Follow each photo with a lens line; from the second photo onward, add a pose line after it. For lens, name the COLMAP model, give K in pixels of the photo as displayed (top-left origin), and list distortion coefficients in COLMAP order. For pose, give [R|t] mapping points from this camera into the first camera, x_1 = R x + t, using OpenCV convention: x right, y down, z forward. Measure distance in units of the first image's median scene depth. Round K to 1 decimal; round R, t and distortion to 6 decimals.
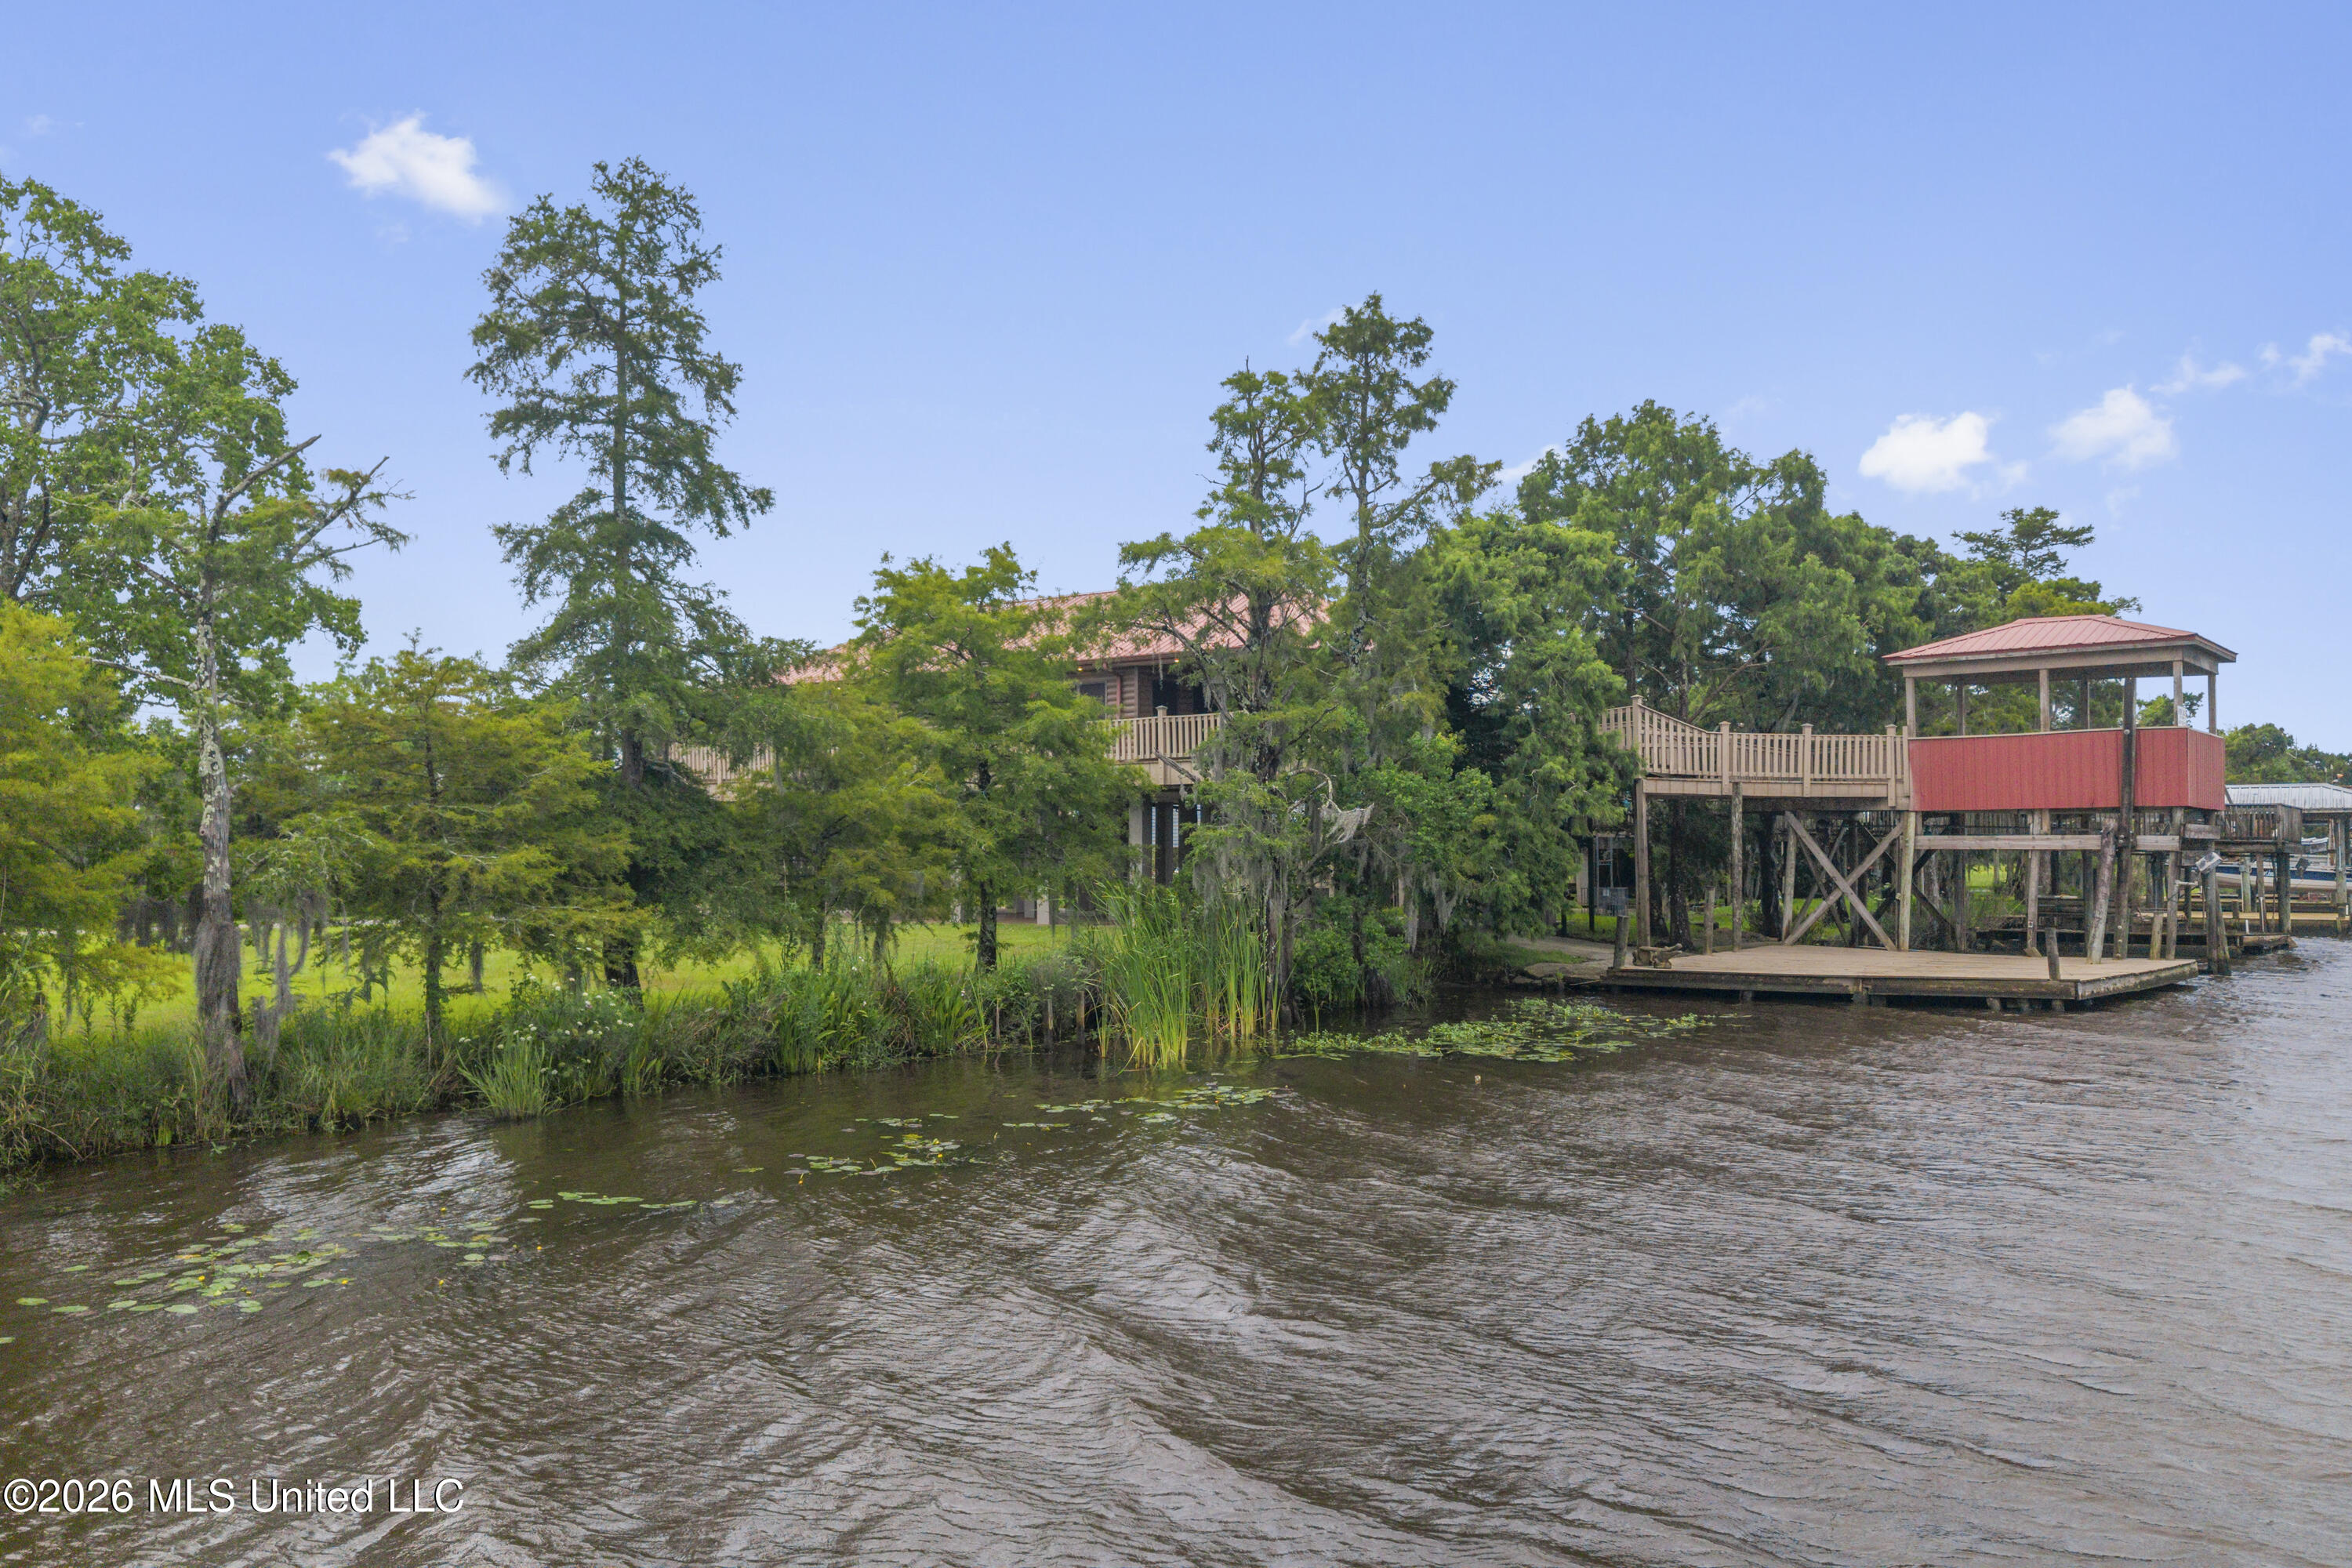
lens RADIAL K [[1563.3, 0, 1176.0], [0, 1563.3, 784.0], [0, 0, 1]] dist [0.003097, 0.000807]
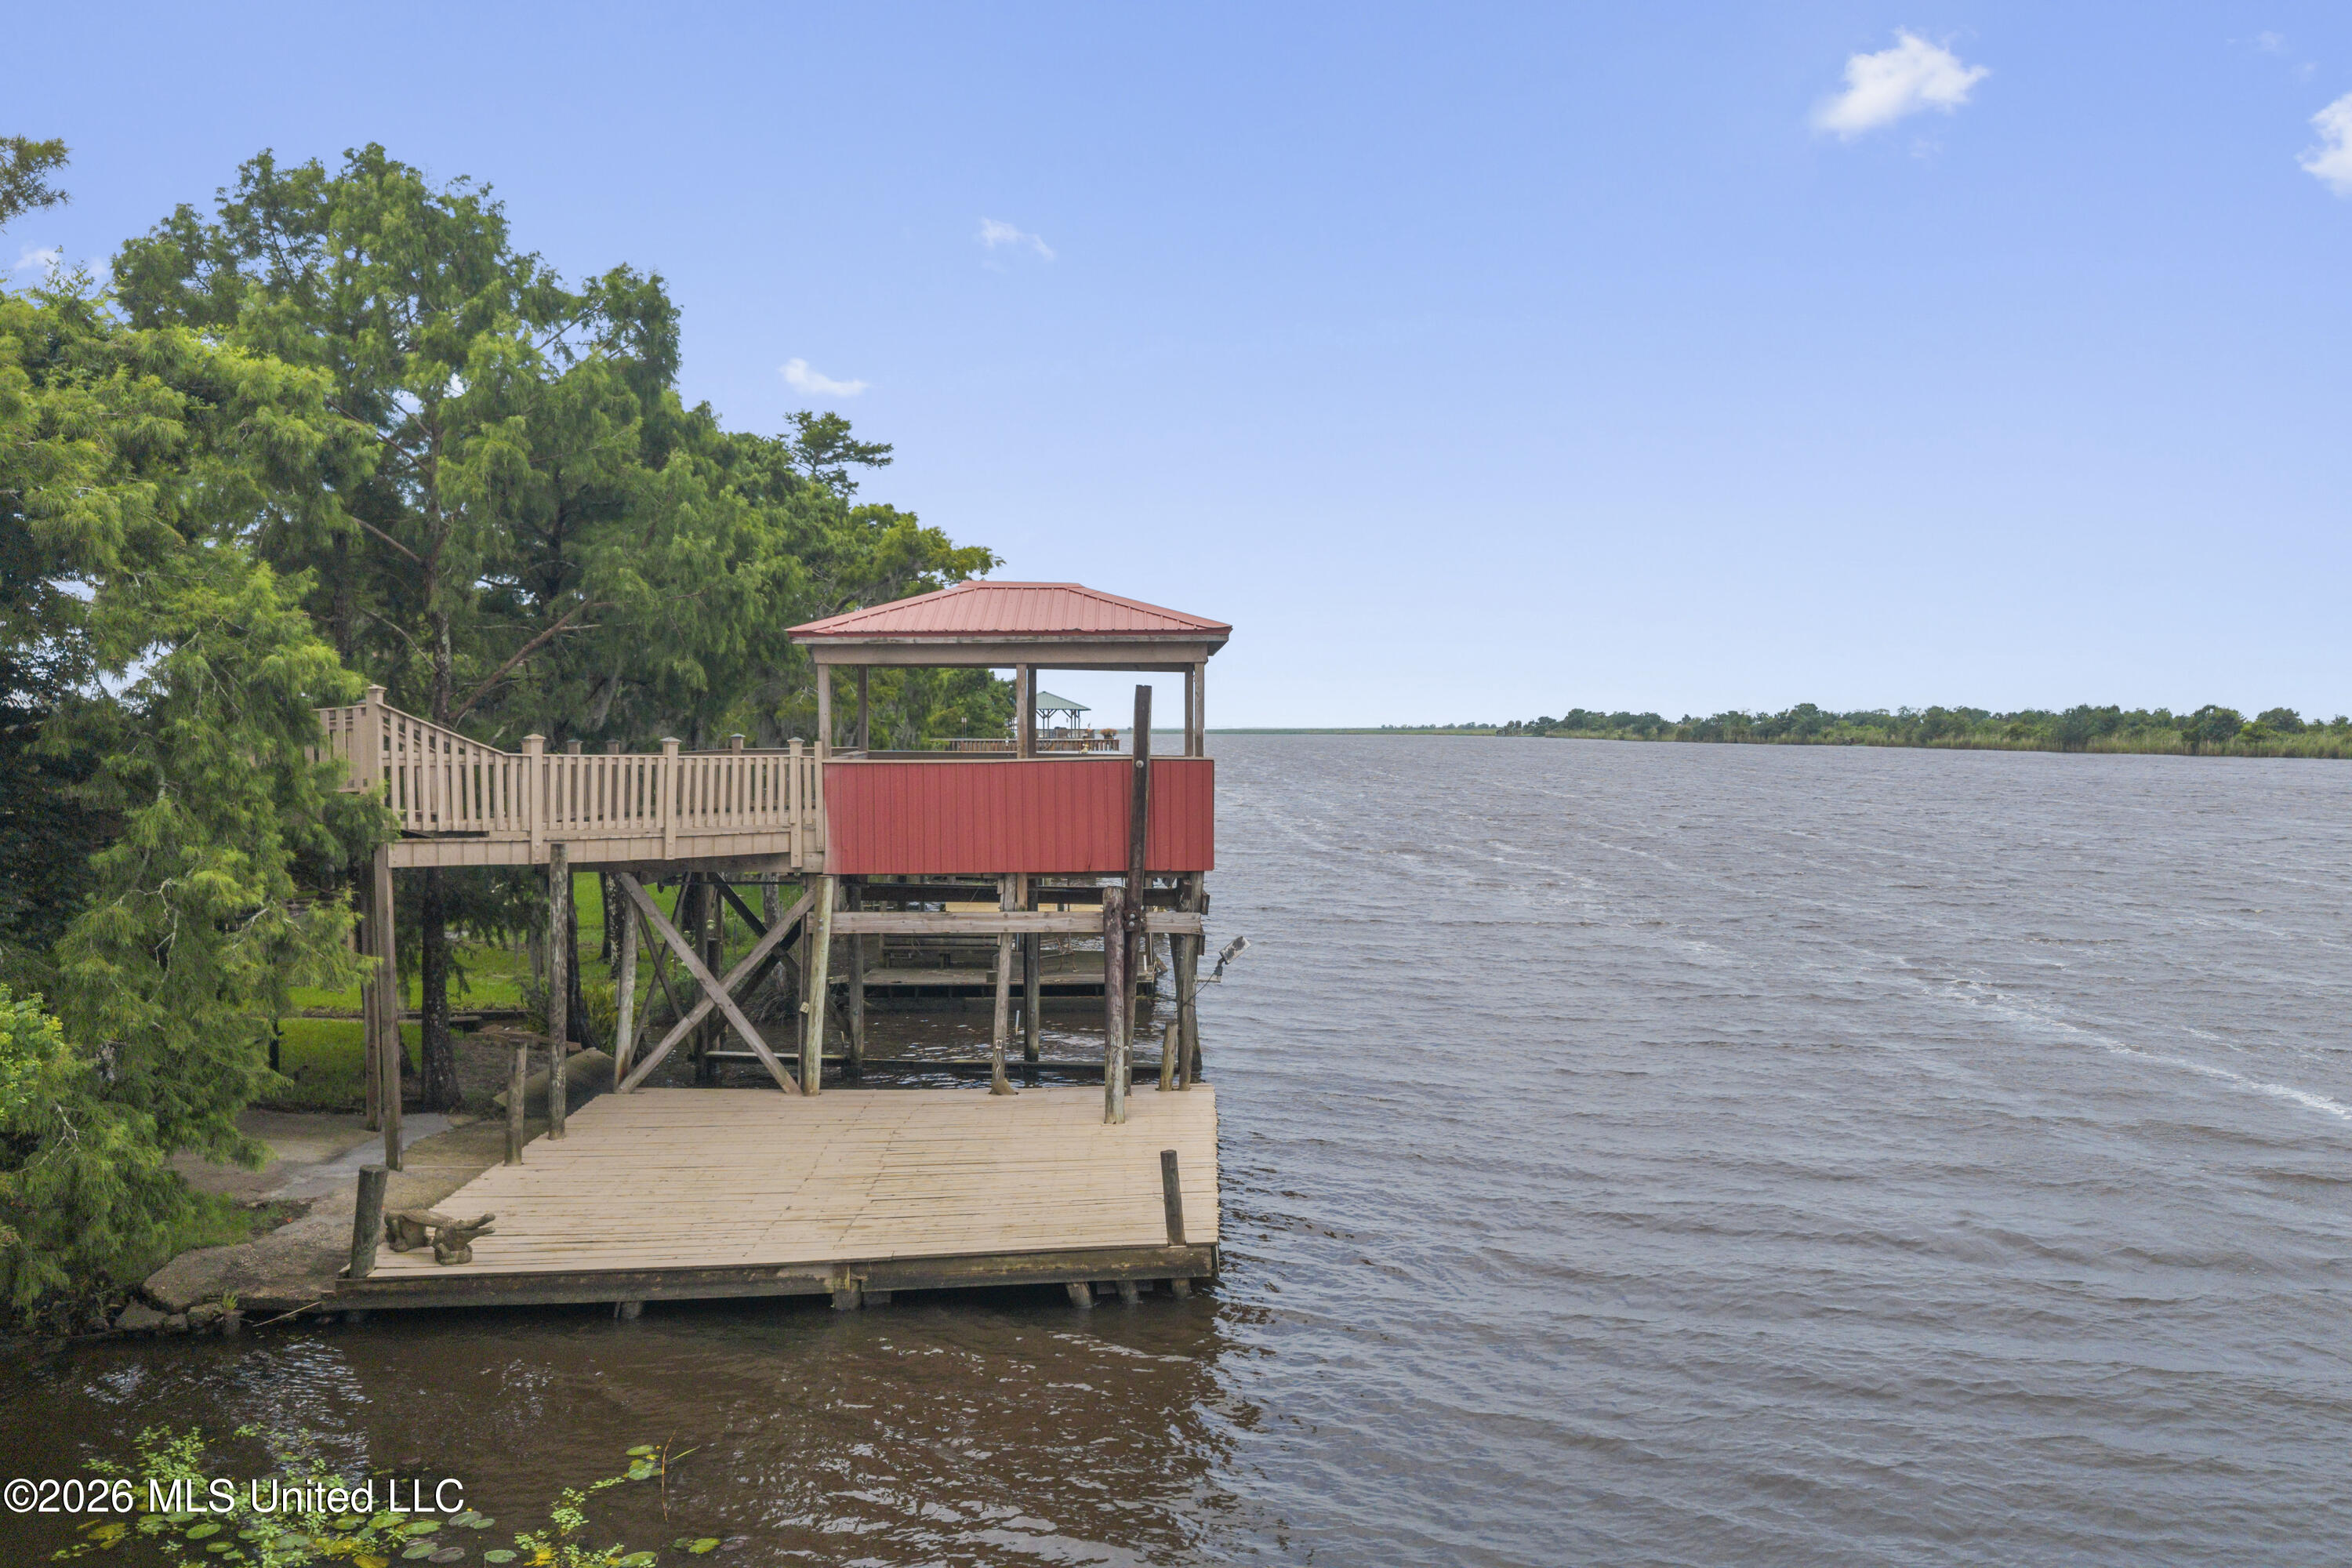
lens RADIAL K [[1831.5, 0, 1176.0], [0, 1831.5, 784.0], [0, 0, 1]] dist [-0.006463, 0.001228]
pose [[0.740694, -0.023249, 0.671440, 0.078542], [-0.005489, 0.999158, 0.040651, -0.049849], [-0.671820, -0.033795, 0.739943, 0.355676]]
